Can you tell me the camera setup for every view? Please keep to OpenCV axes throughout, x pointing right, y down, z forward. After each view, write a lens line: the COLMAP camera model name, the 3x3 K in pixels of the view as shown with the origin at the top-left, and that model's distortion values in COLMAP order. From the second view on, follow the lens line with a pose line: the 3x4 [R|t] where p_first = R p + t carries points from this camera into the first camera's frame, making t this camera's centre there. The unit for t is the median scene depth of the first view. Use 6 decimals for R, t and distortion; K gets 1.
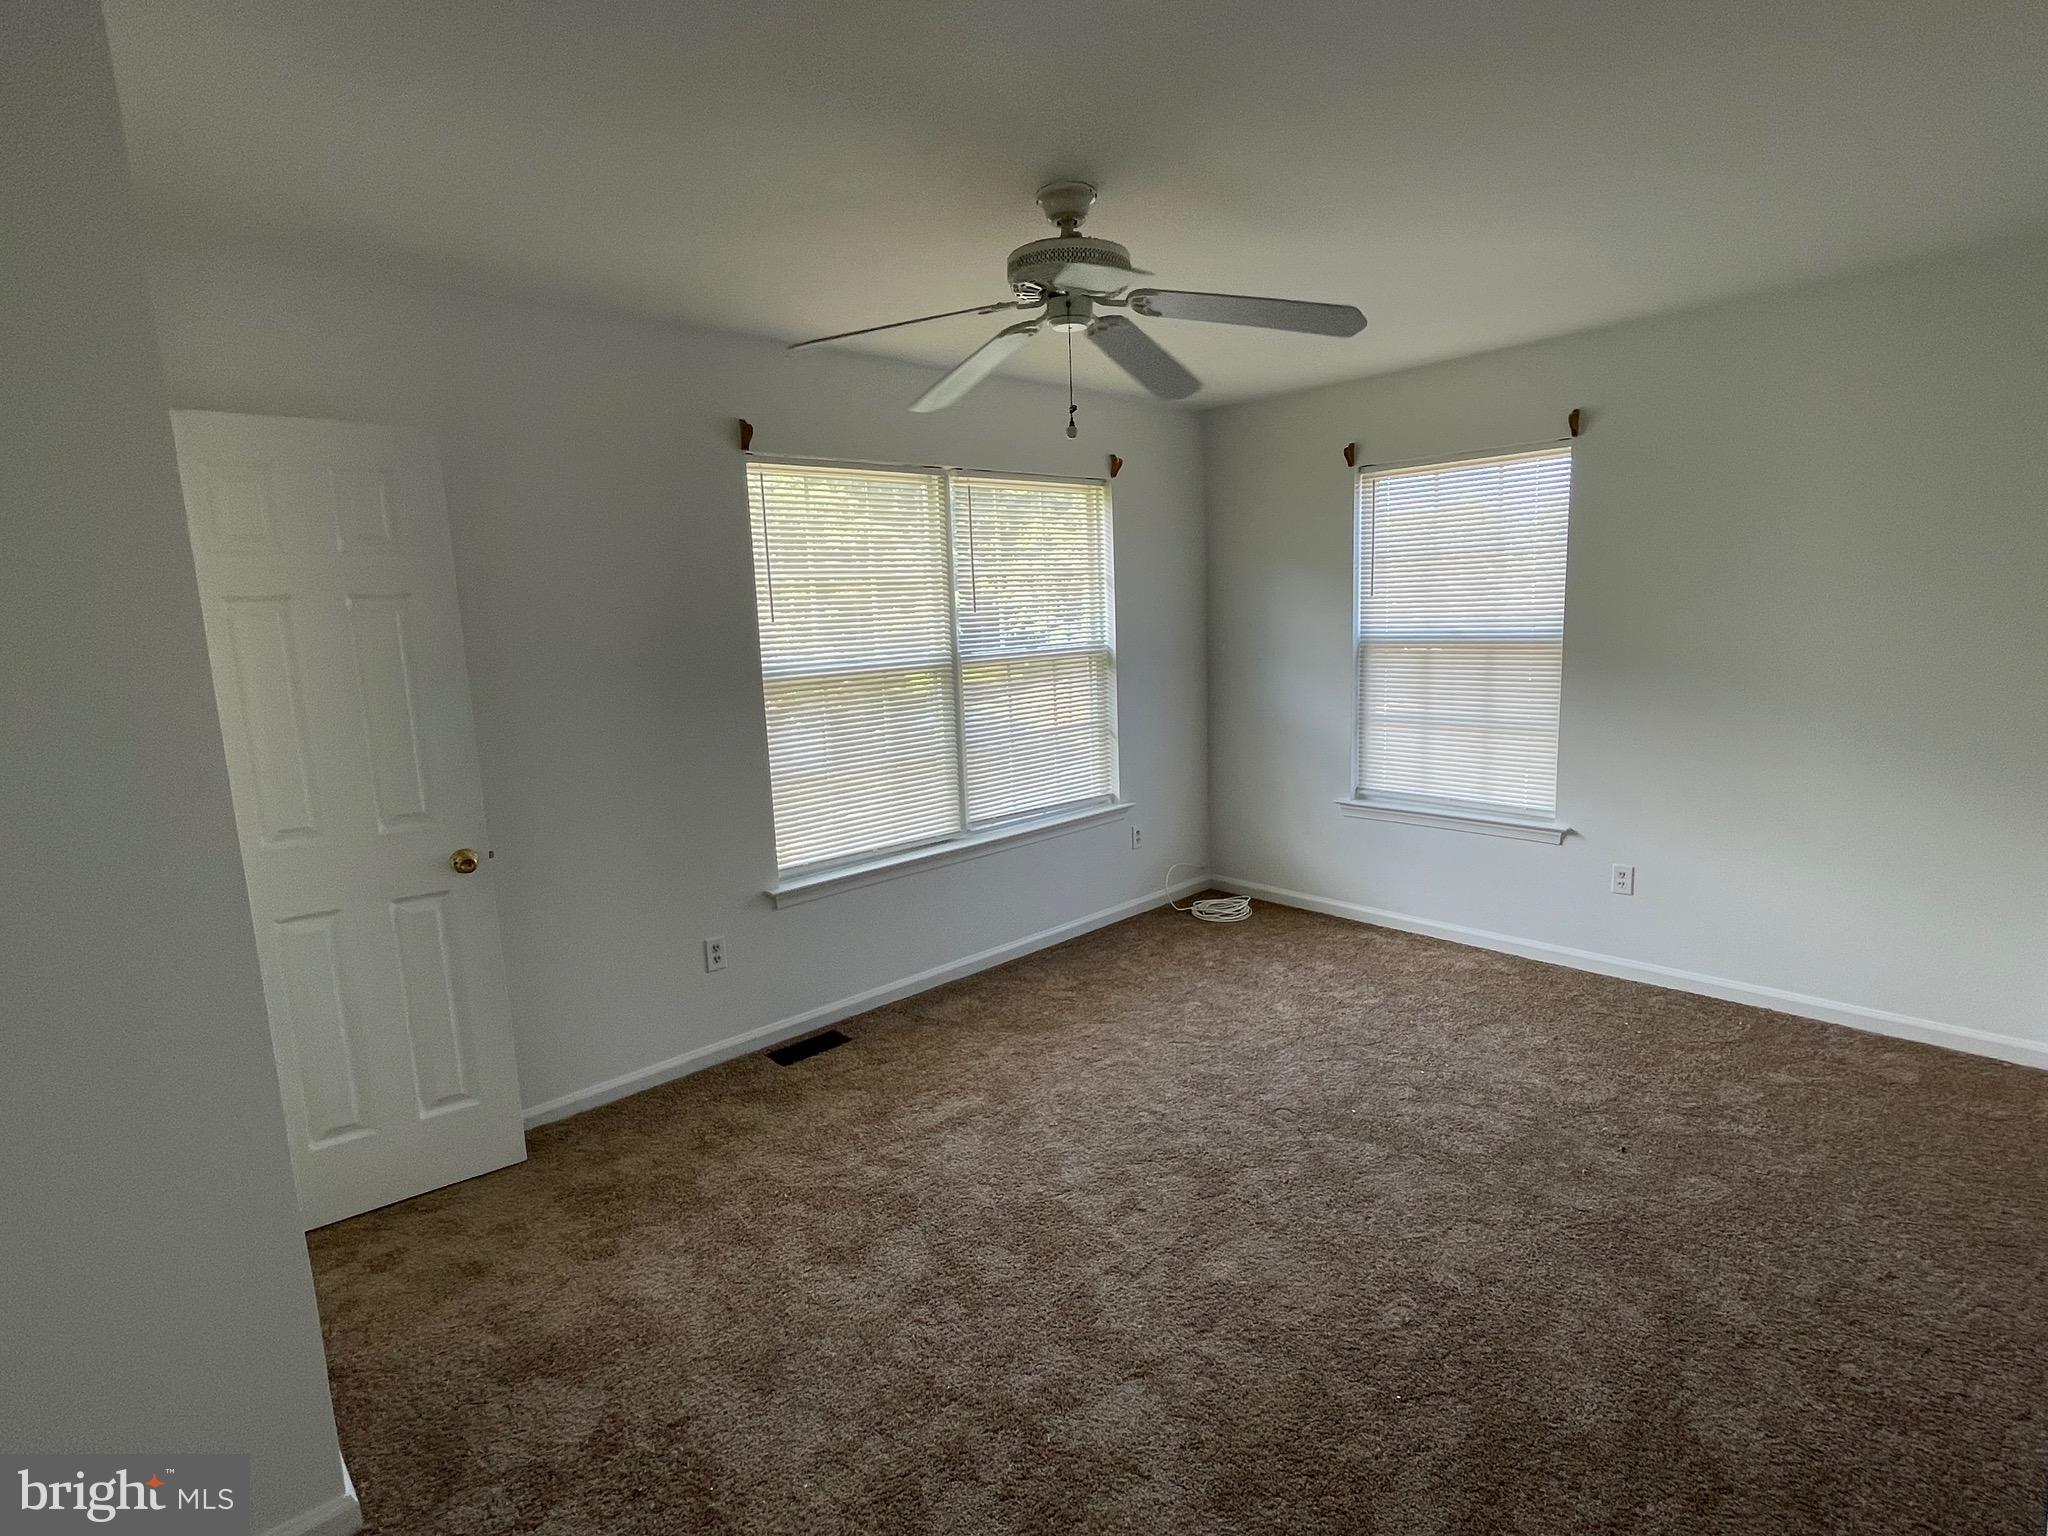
lens RADIAL K [[1019.7, 0, 1024.0], [0, 1019.7, 768.0], [0, 0, 1]] dist [-0.002314, -0.000344]
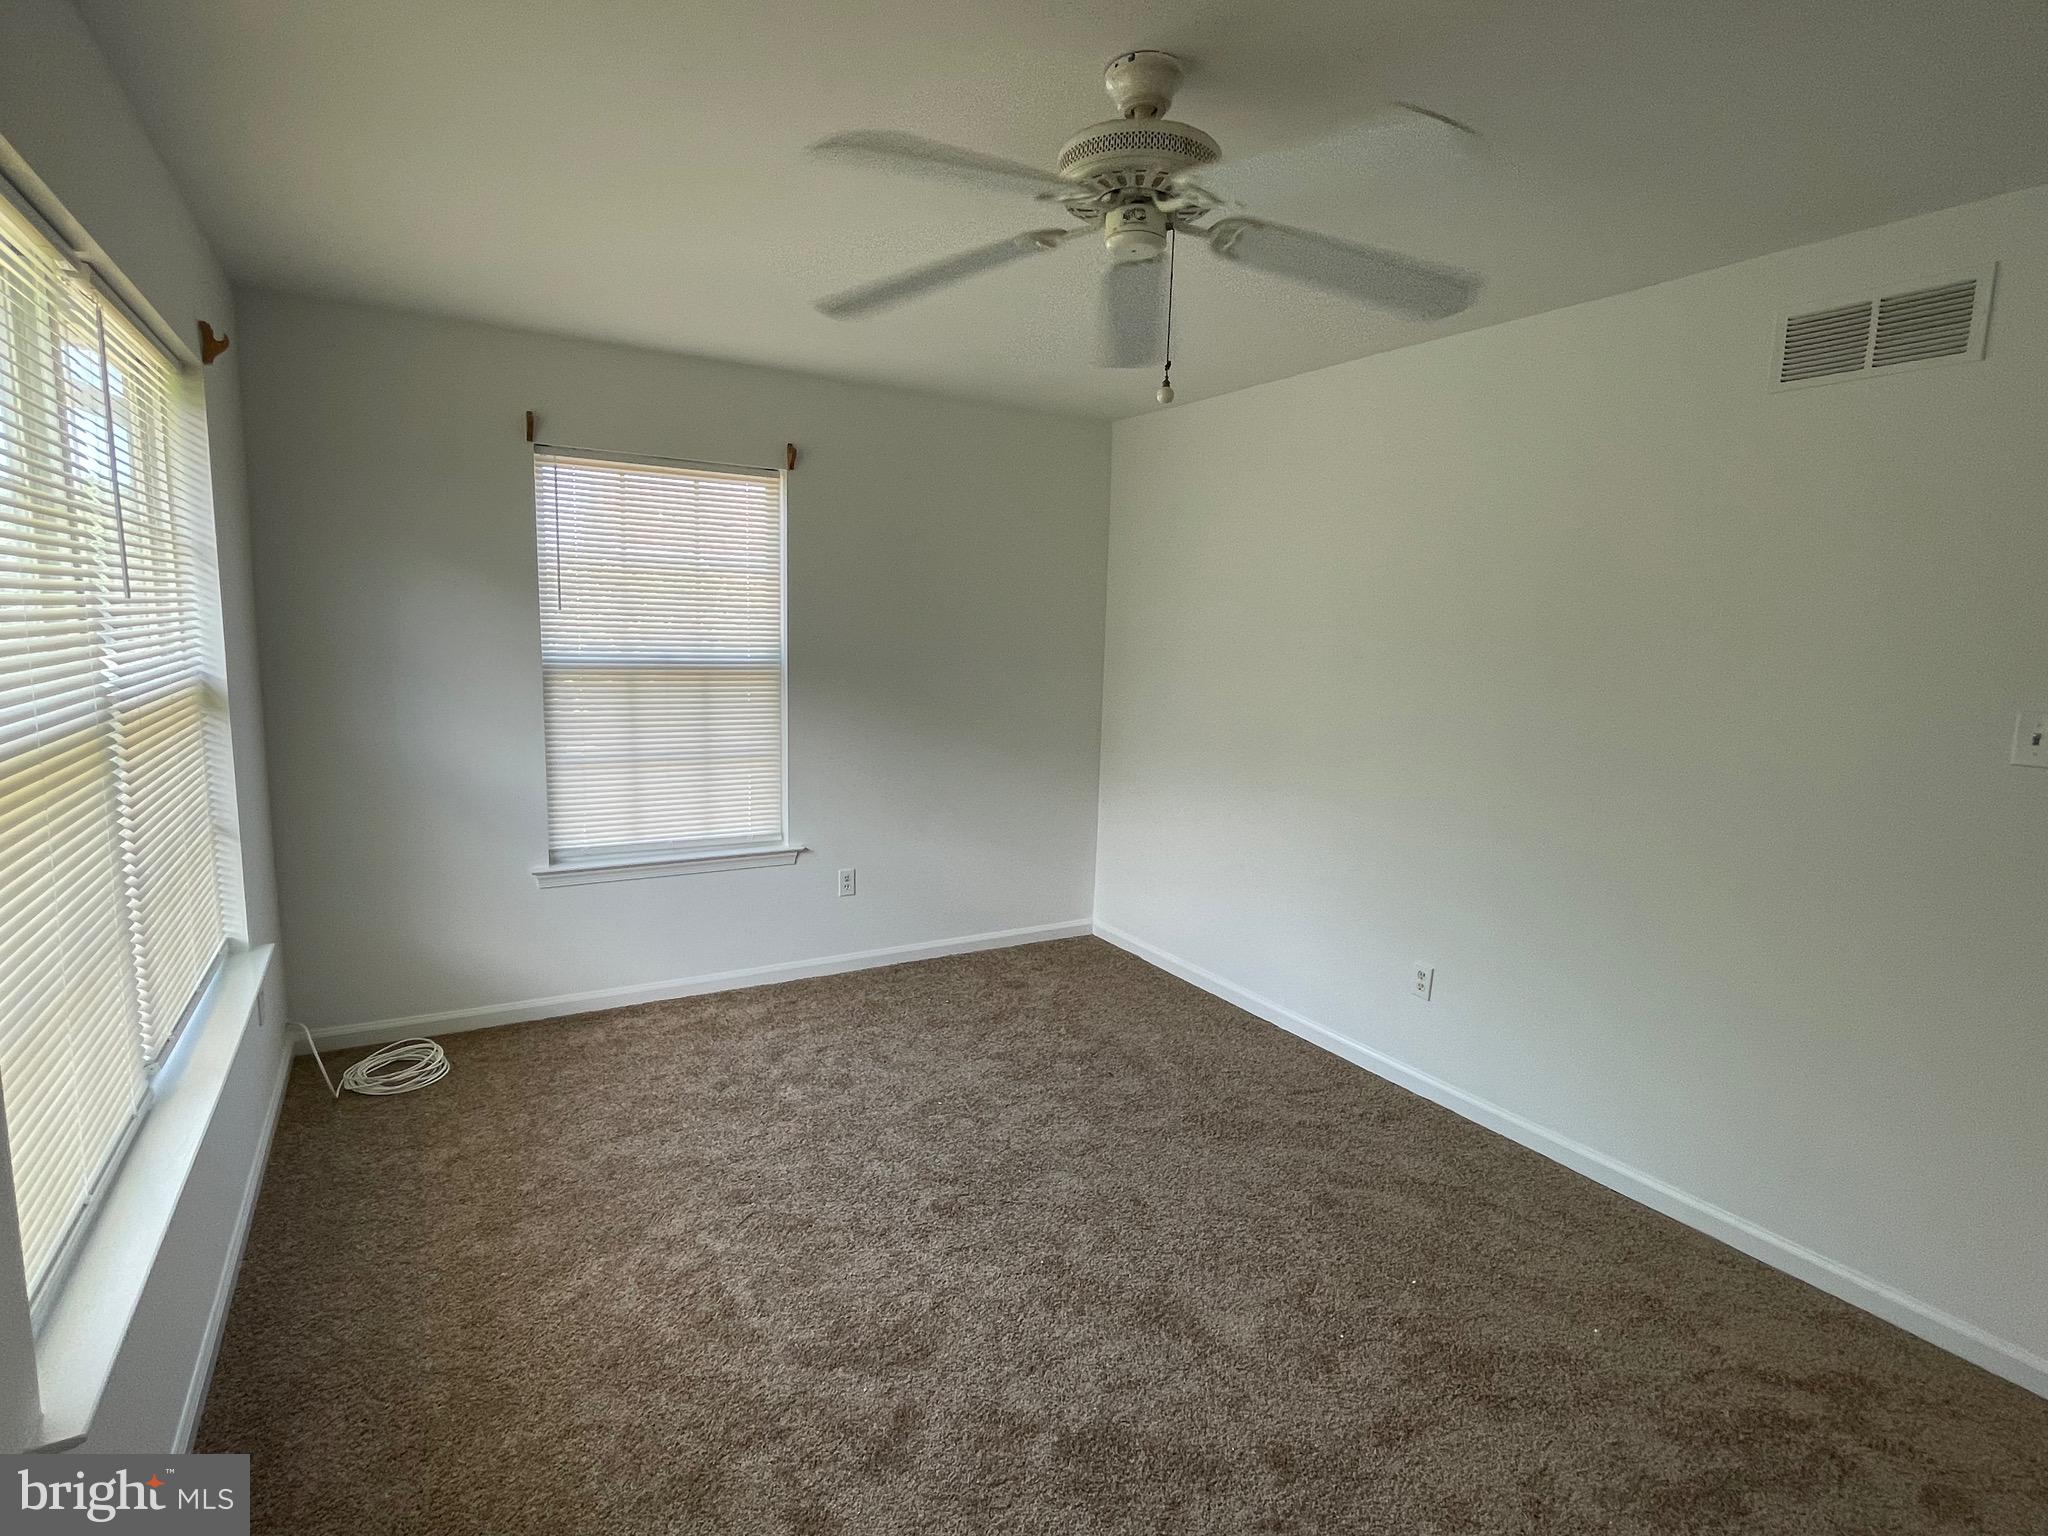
lens RADIAL K [[1019.7, 0, 1024.0], [0, 1019.7, 768.0], [0, 0, 1]] dist [-0.002314, -0.000344]
pose [[0.218373, -0.093658, 0.971361, -0.402580], [0.117261, 0.990690, 0.069161, -0.063116], [-0.968795, 0.098800, 0.227322, 0.517130]]
